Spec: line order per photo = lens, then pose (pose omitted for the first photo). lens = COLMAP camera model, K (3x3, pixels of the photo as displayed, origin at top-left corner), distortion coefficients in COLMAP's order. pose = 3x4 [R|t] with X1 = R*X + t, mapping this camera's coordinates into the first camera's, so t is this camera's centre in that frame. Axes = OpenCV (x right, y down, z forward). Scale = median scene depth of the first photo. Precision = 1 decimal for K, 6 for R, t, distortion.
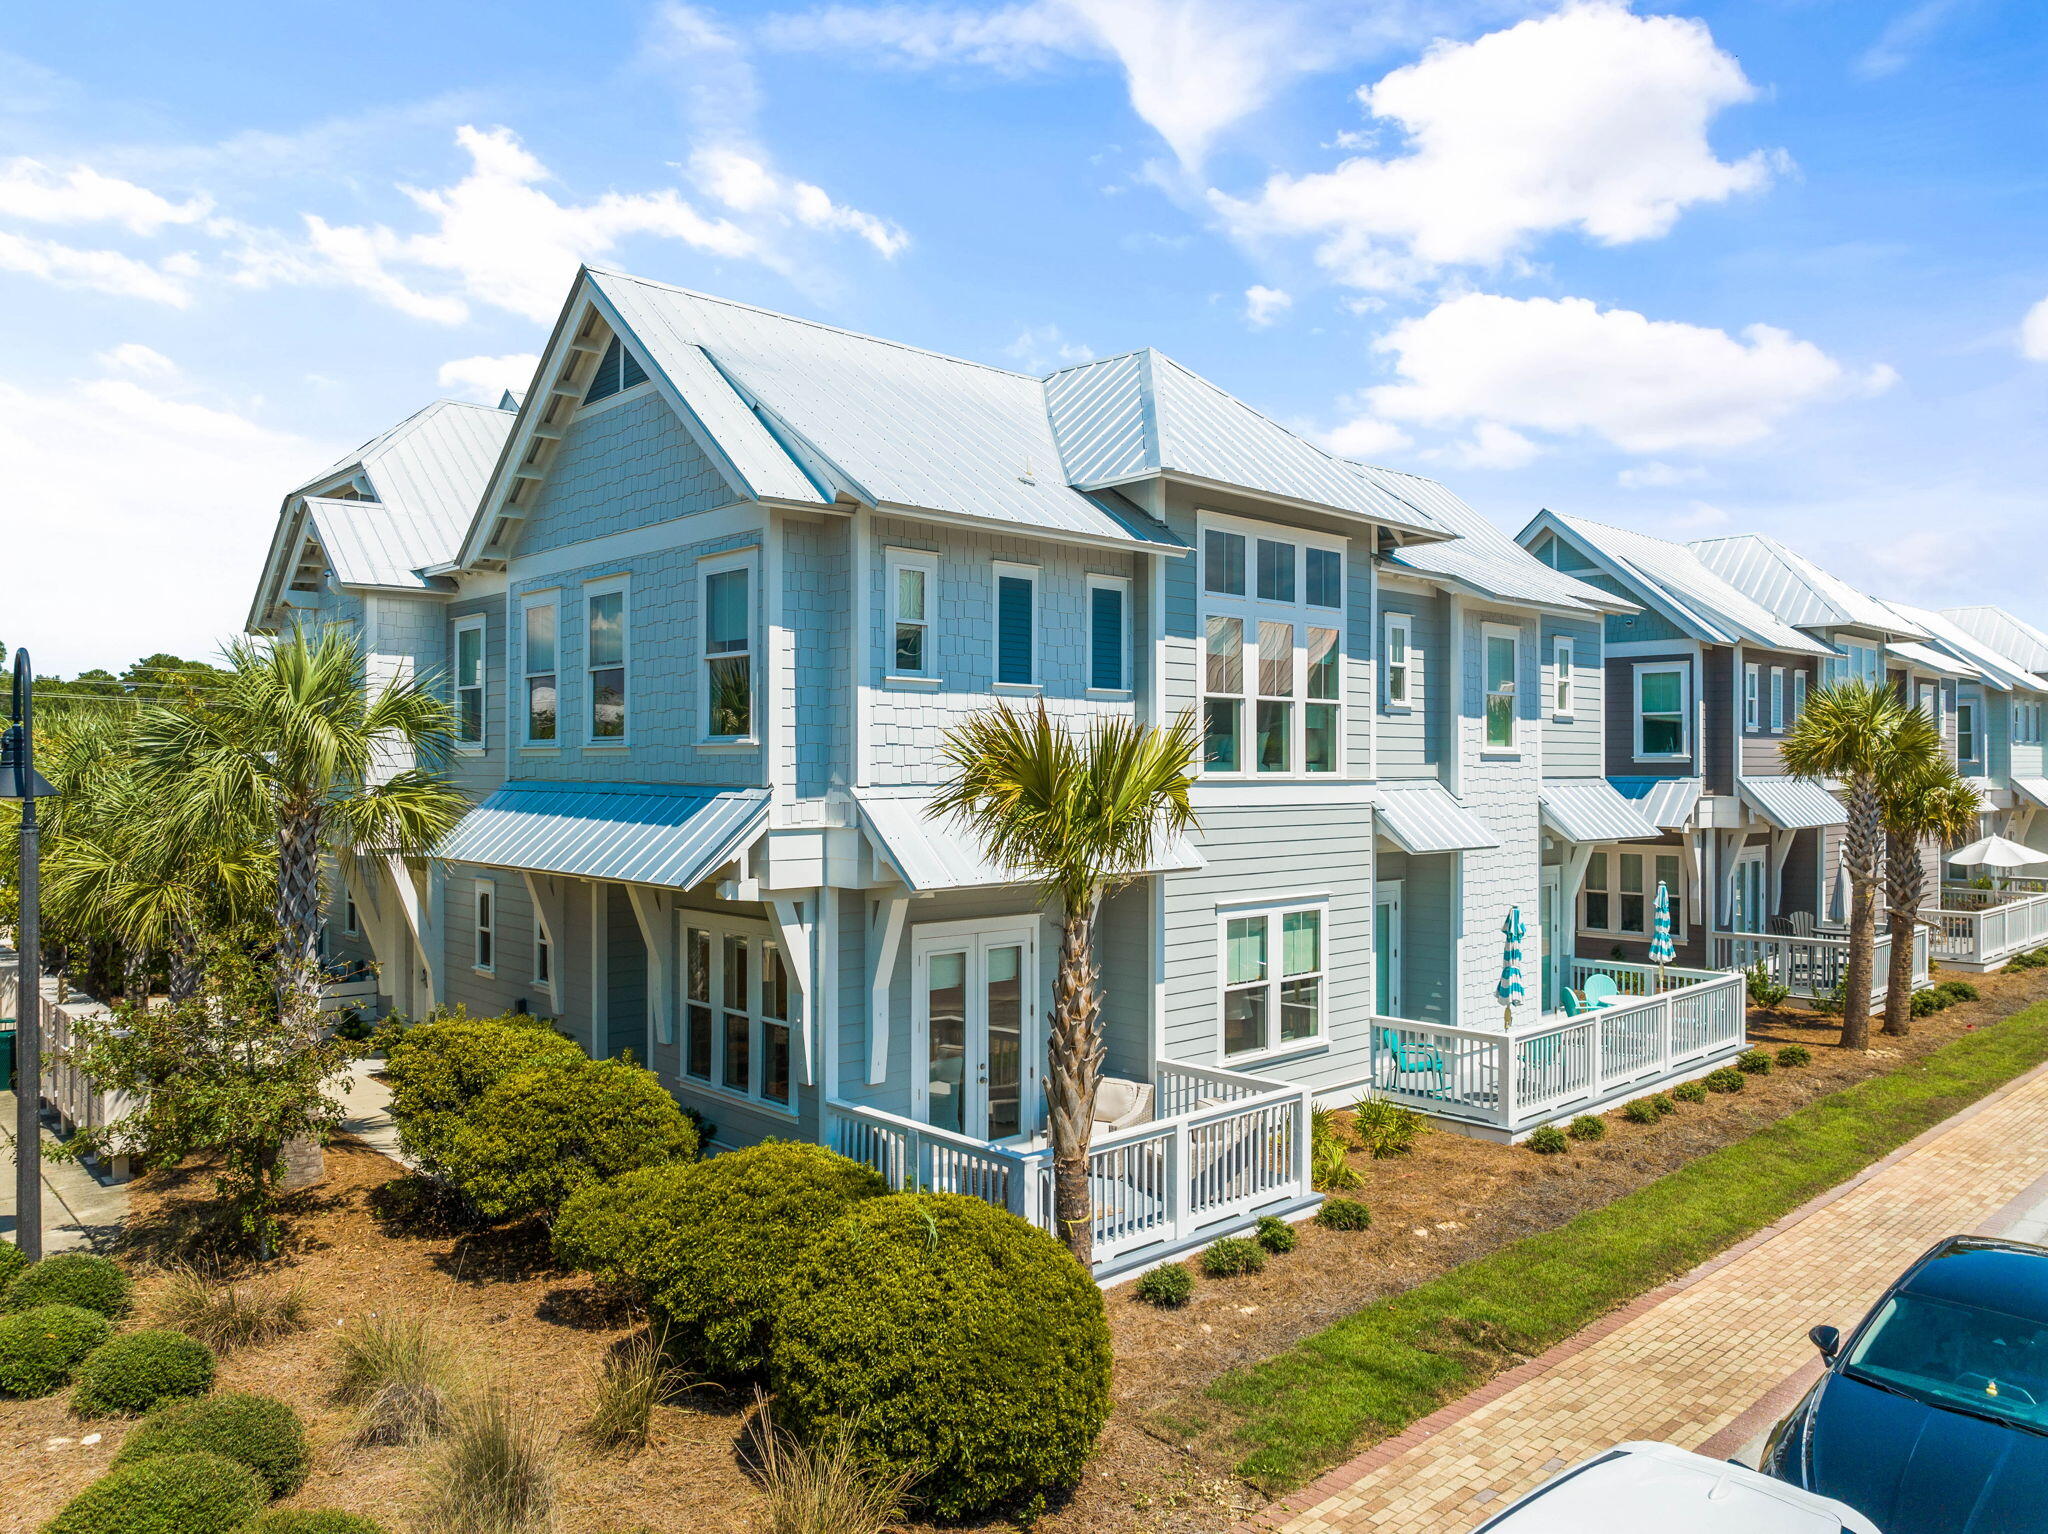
lens RADIAL K [[1457.3, 0, 1039.2], [0, 1457.3, 774.2], [0, 0, 1]] dist [-0.026780, 0.006679]
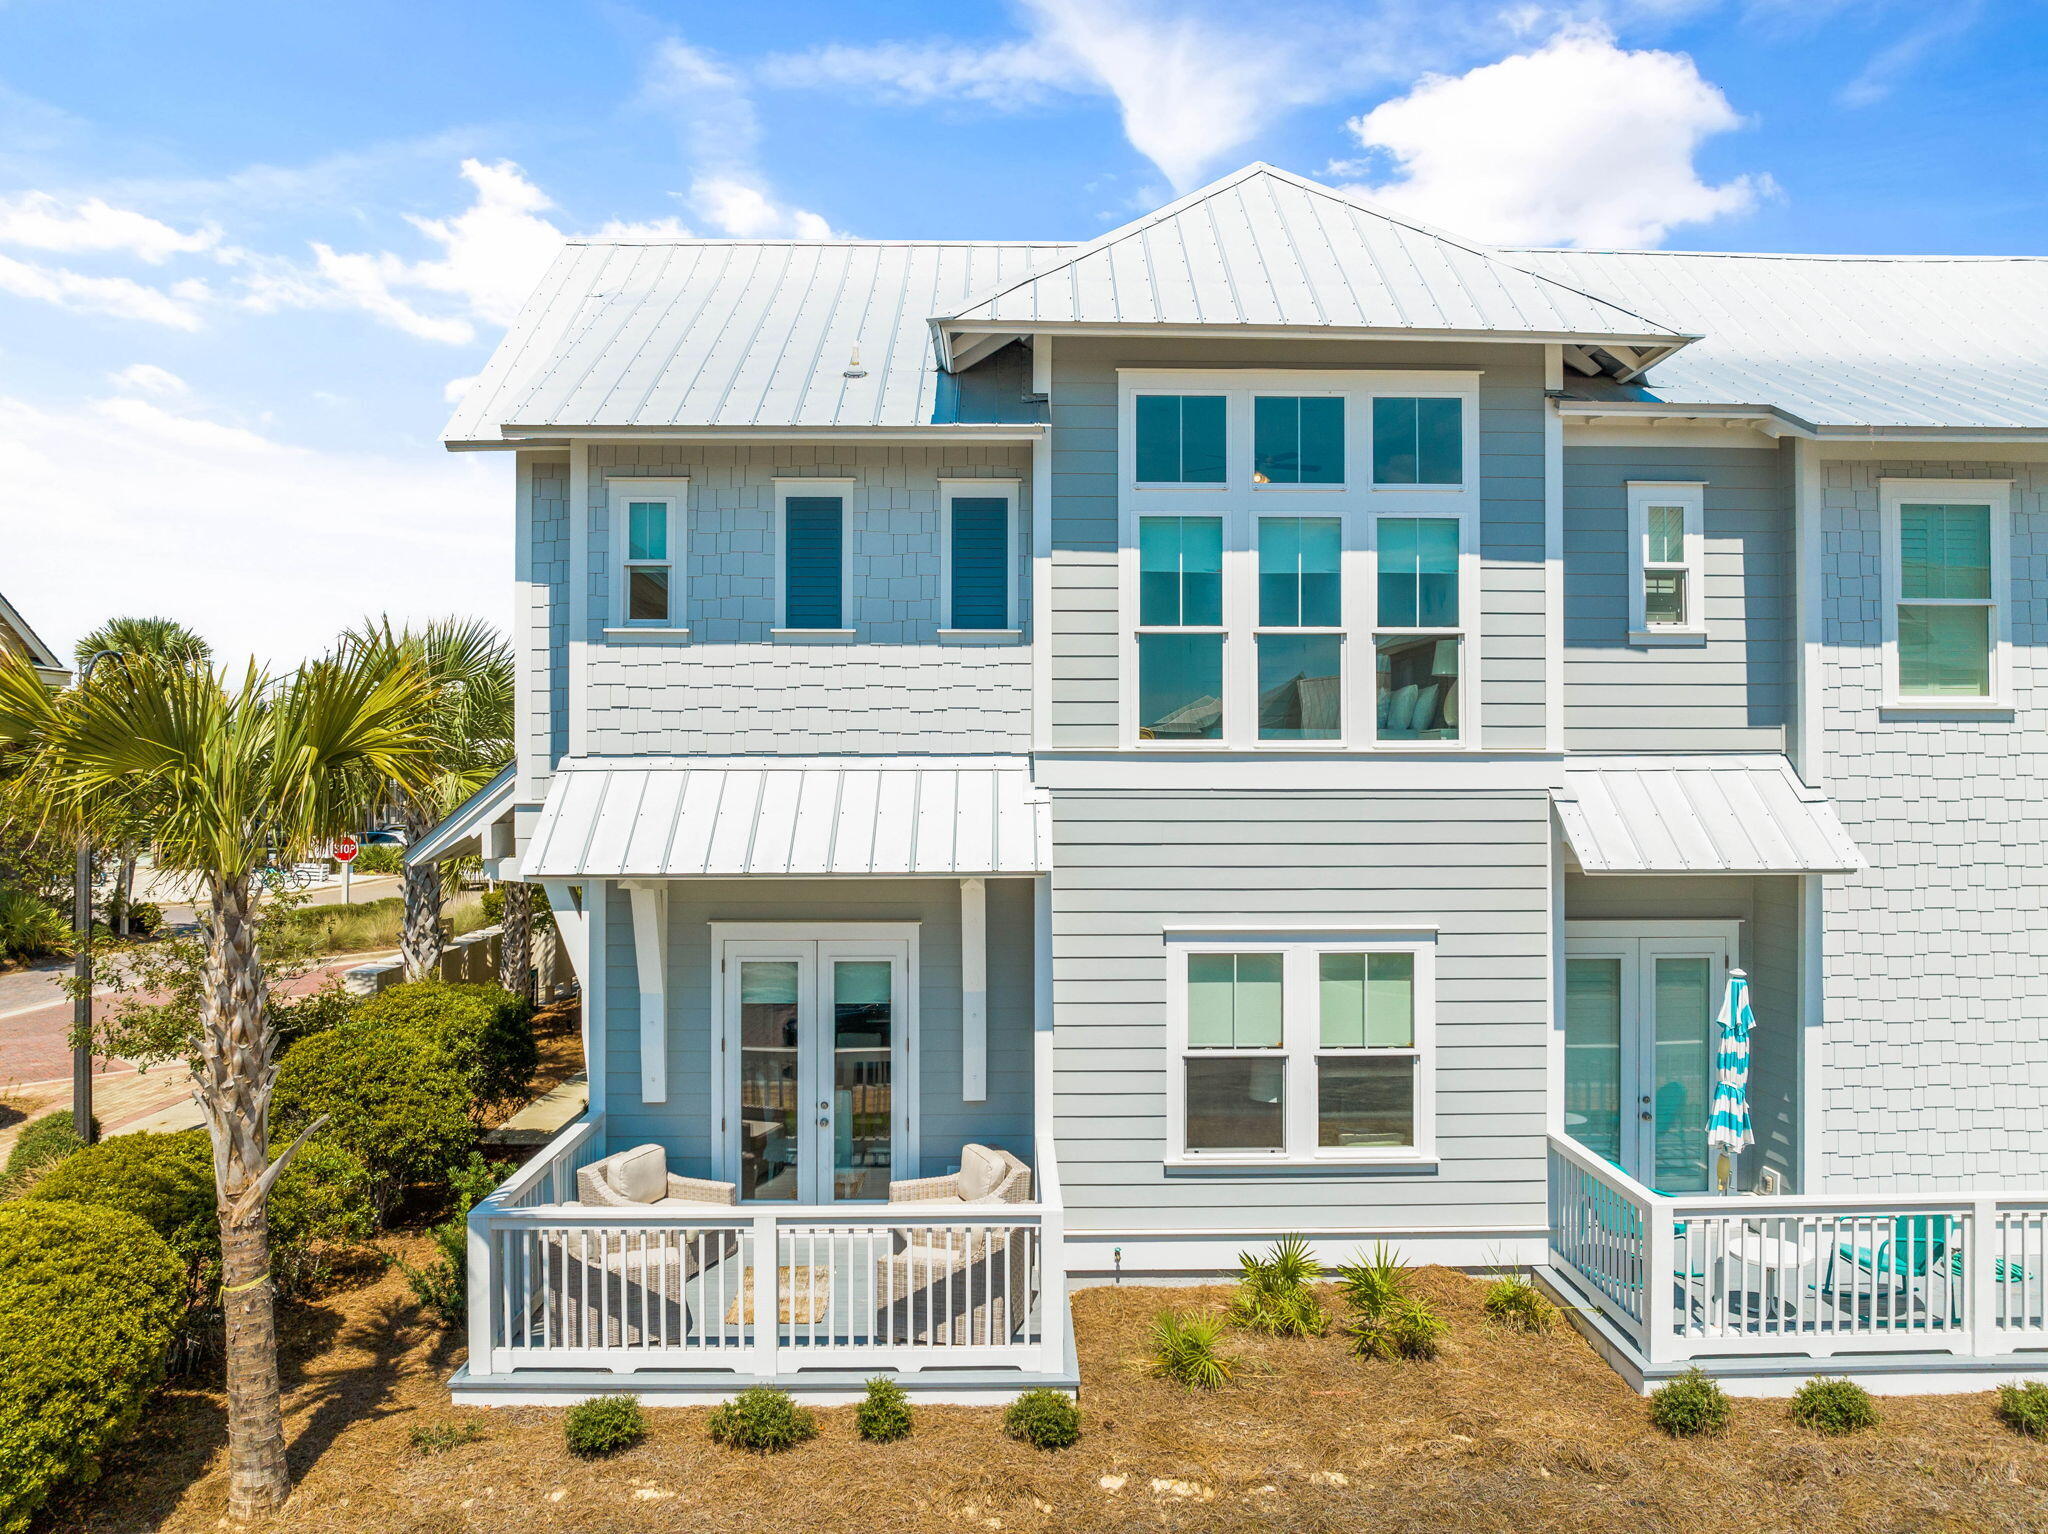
lens RADIAL K [[1457.3, 0, 1039.2], [0, 1457.3, 774.2], [0, 0, 1]] dist [-0.026780, 0.006679]
pose [[0.744111, 0.003600, -0.668047, 0.540804], [-0.001677, 0.999992, 0.003520, 0.012577], [0.668054, -0.001499, 0.744111, 0.438531]]
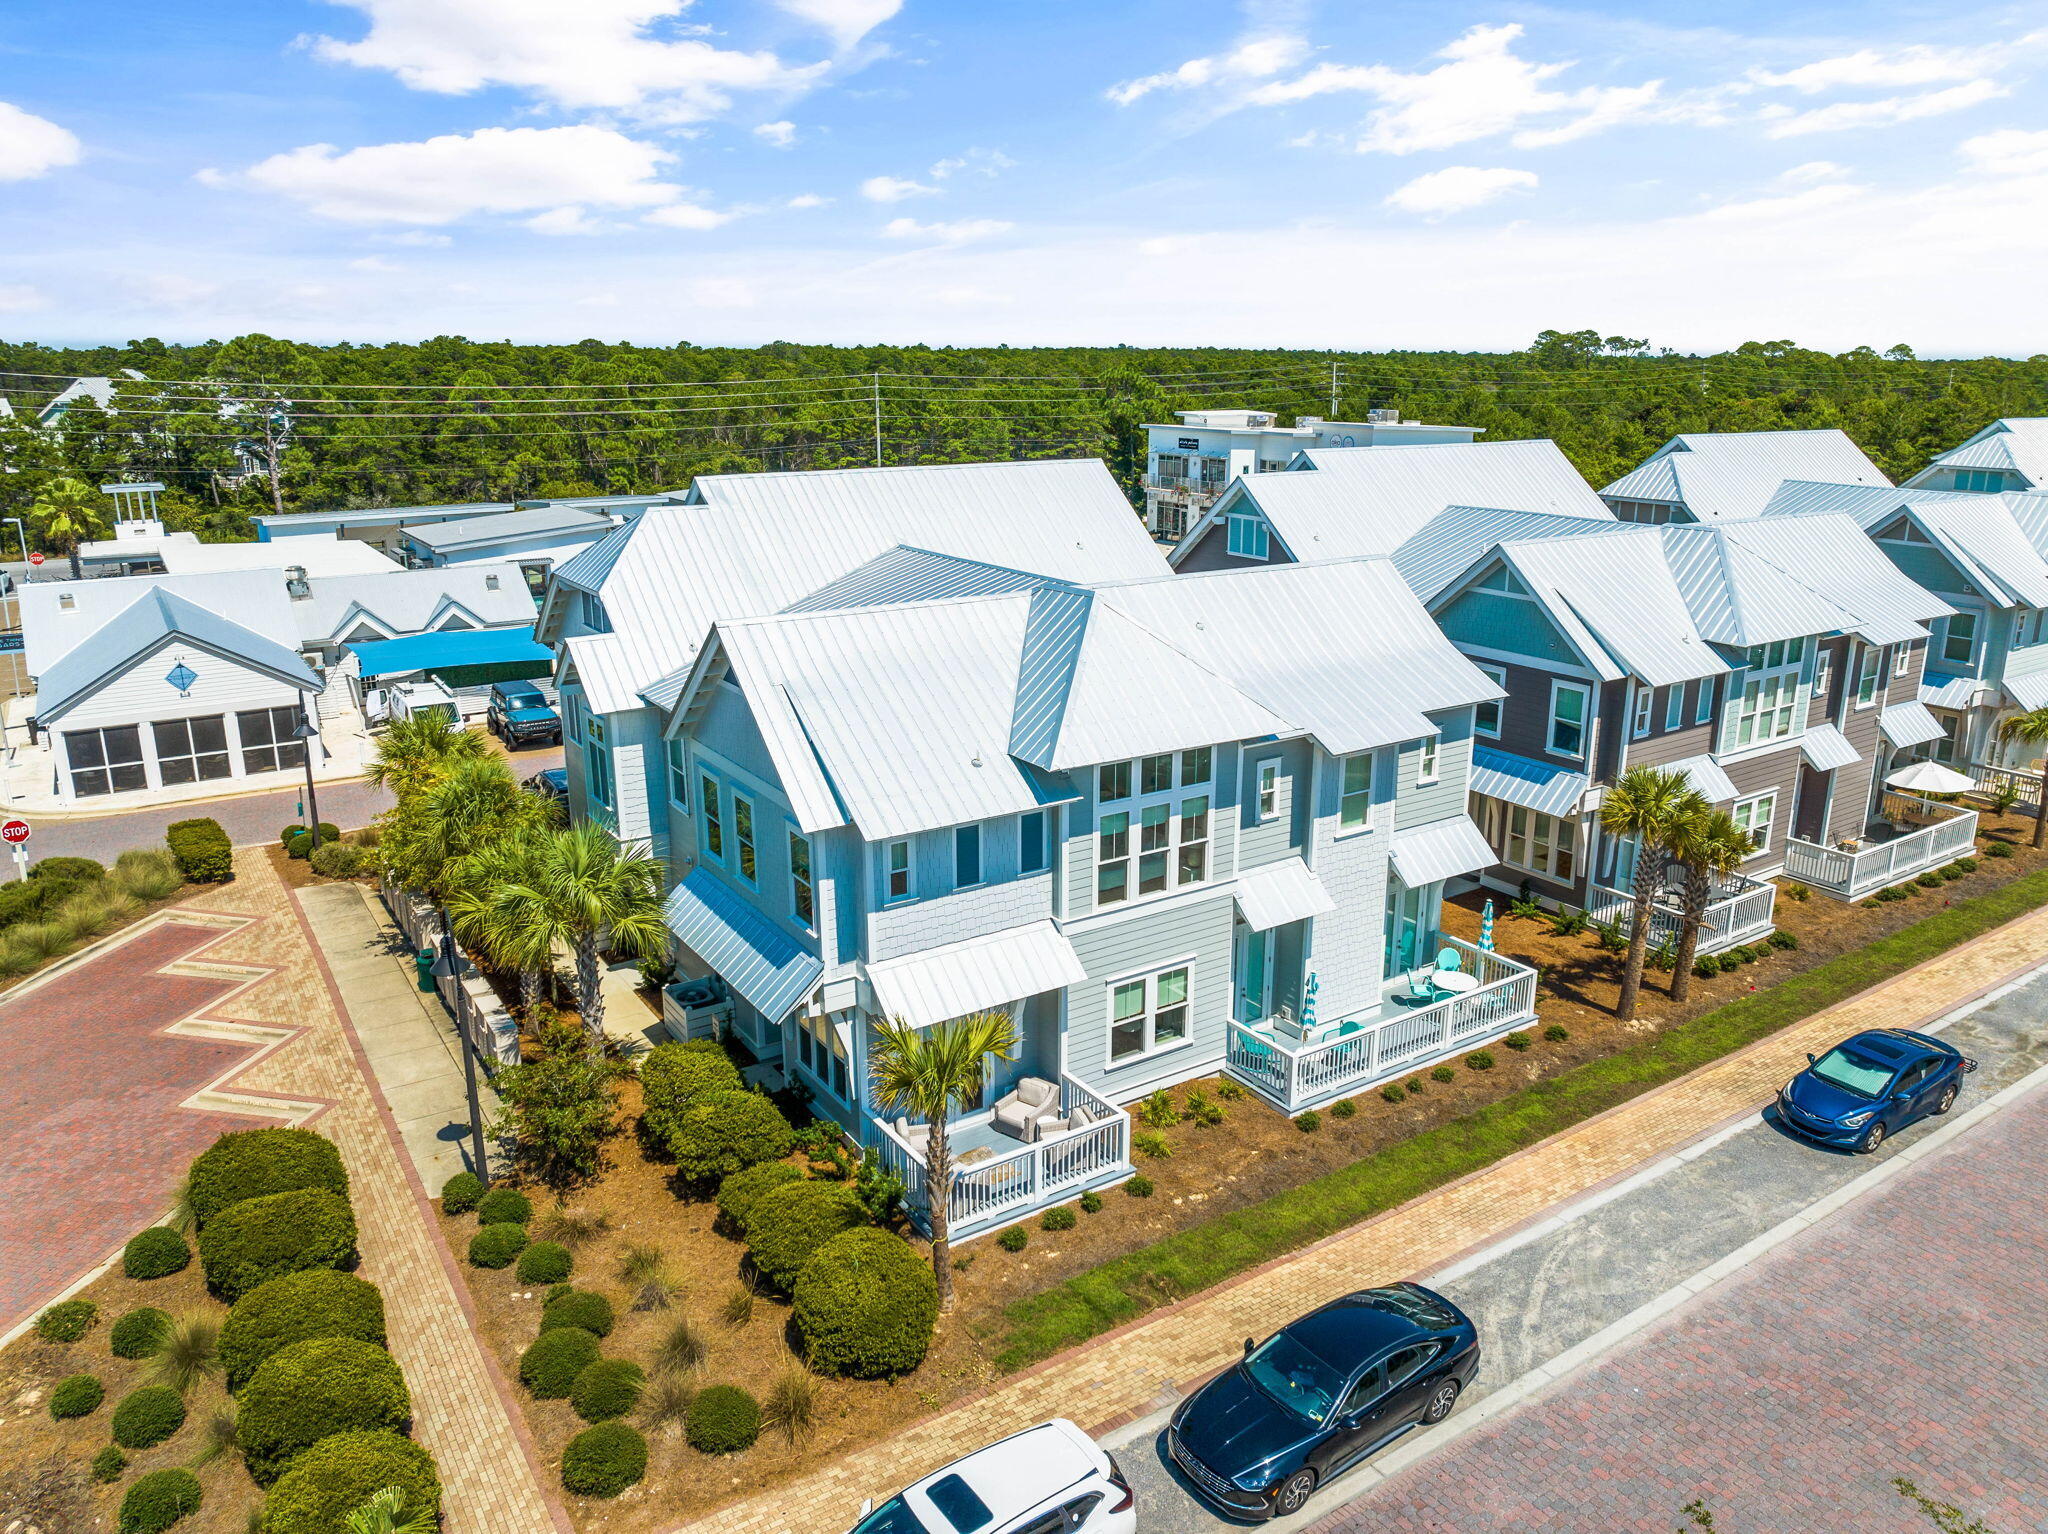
lens RADIAL K [[1457.3, 0, 1039.2], [0, 1457.3, 774.2], [0, 0, 1]] dist [-0.026780, 0.006679]
pose [[0.985822, 0.046426, -0.161241, 0.301415], [-0.000377, 0.961570, 0.274558, -0.589011], [0.167792, -0.270605, 0.947955, -0.518398]]
